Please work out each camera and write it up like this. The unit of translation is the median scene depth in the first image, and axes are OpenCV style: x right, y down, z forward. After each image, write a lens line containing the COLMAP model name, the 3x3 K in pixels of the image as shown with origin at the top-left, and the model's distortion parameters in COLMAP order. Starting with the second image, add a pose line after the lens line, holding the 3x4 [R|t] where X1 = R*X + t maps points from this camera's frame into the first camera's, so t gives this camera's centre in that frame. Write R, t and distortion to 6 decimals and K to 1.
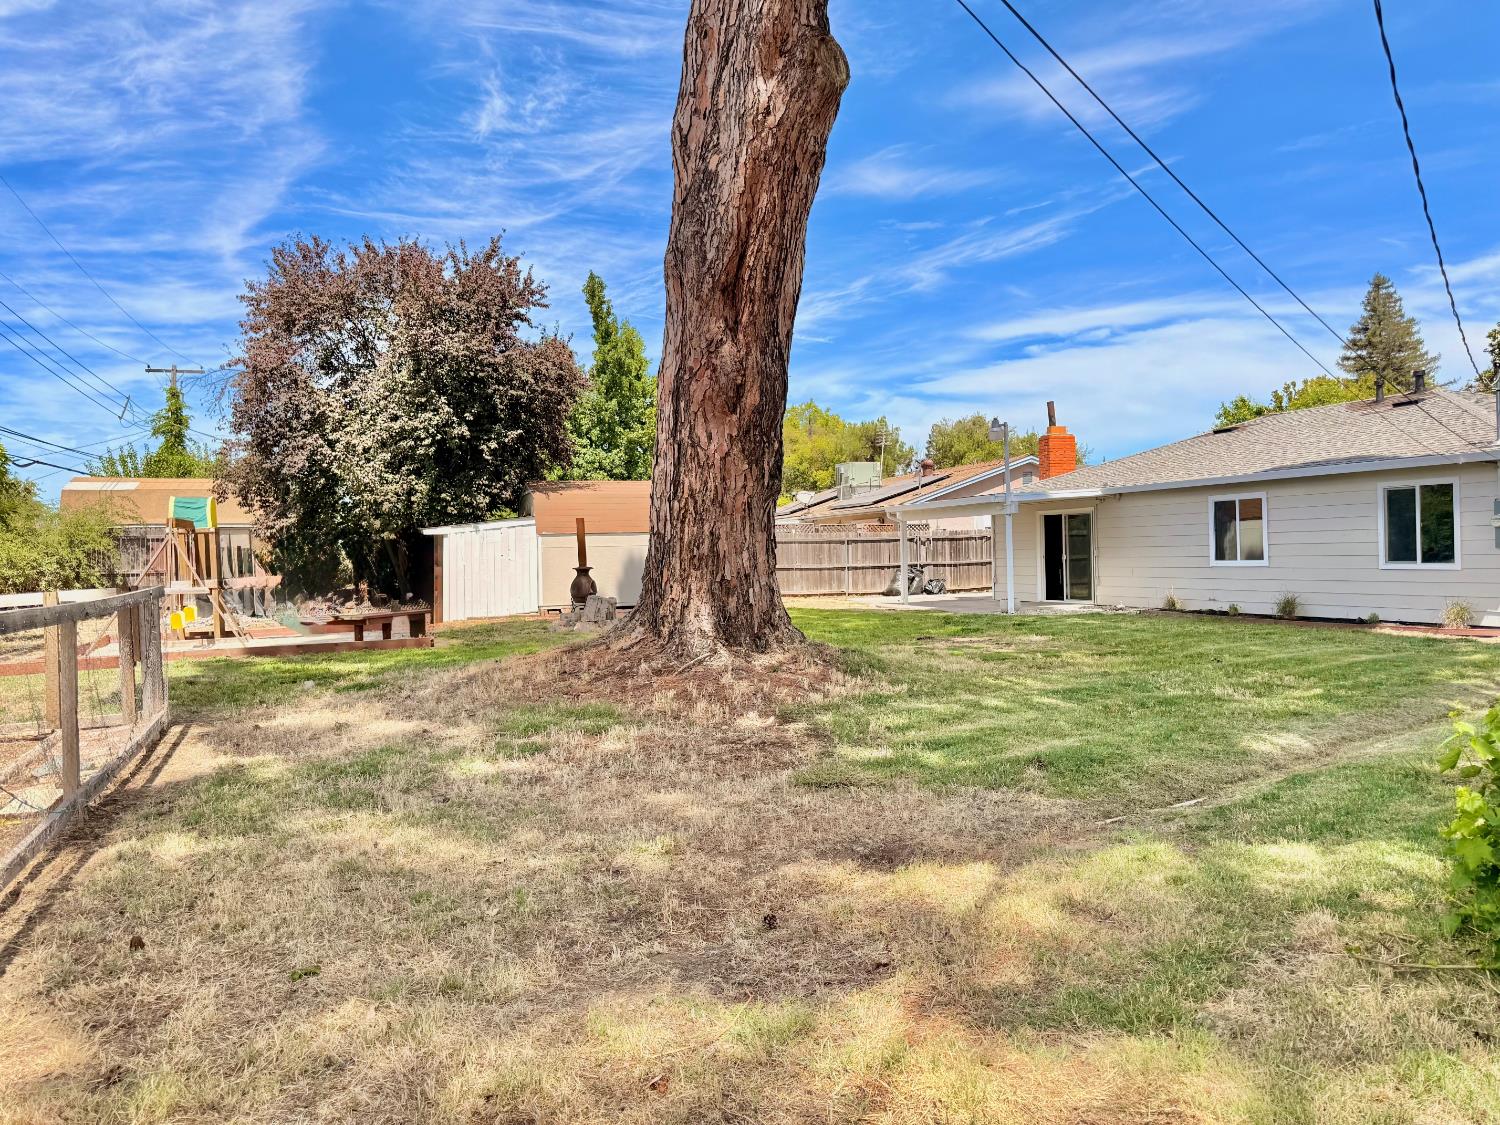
lens RADIAL K [[1068.1, 0, 749.8], [0, 1068.1, 561.6], [0, 0, 1]] dist [0.026033, -0.007577]
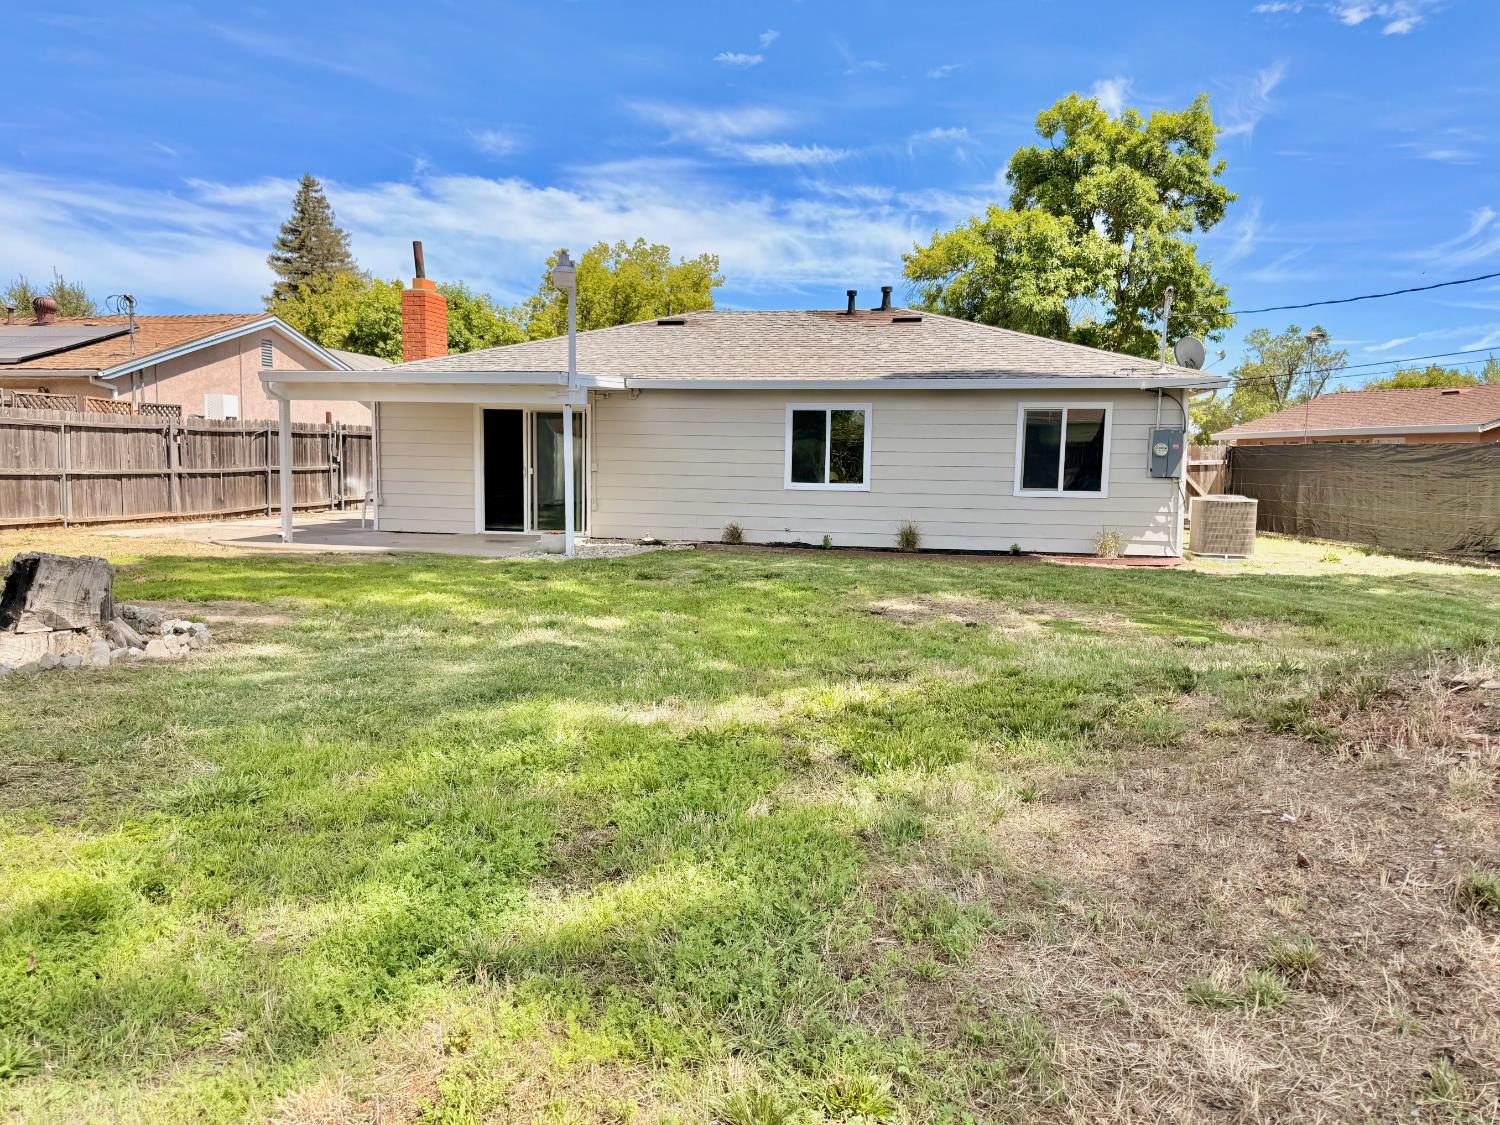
lens RADIAL K [[1068.1, 0, 741.9], [0, 1068.1, 615.8], [0, 0, 1]] dist [0.026033, -0.007577]
pose [[0.531623, -0.090326, 0.842151, -0.214421], [-0.023921, 0.992299, 0.121531, 0.001486], [-0.846643, -0.084753, 0.525369, 0.440012]]
